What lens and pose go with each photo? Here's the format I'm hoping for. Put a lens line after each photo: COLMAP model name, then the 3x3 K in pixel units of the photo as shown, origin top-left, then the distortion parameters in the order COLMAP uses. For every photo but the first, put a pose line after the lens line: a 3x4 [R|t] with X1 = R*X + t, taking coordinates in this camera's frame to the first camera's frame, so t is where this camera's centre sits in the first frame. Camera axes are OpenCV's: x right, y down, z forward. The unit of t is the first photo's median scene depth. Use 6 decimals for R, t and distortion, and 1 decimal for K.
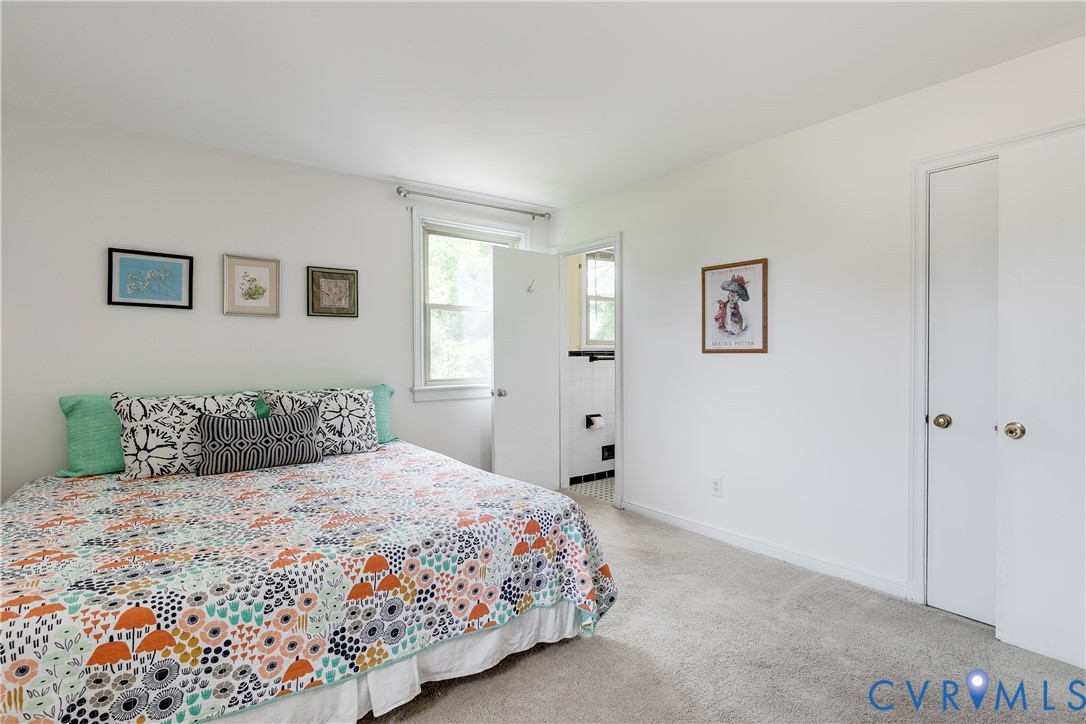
lens RADIAL K [[566.1, 0, 542.8], [0, 566.1, 353.8], [0, 0, 1]] dist [-0.006020, -0.000325]
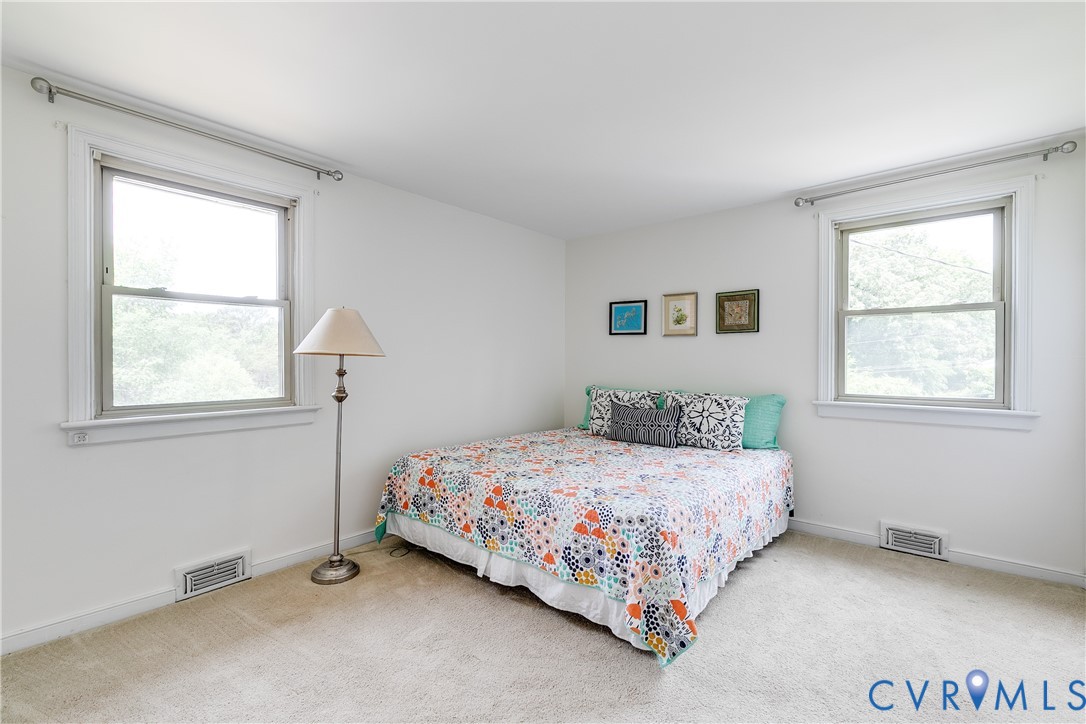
lens RADIAL K [[498.7, 0, 542.7], [0, 498.7, 363.9], [0, 0, 1]] dist [0.012567, -0.003621]
pose [[0.167333, 0.007659, -0.985871, 0.761401], [-0.009184, 0.999939, 0.006209, -0.006468], [0.985858, 0.008015, 0.167393, 0.575582]]
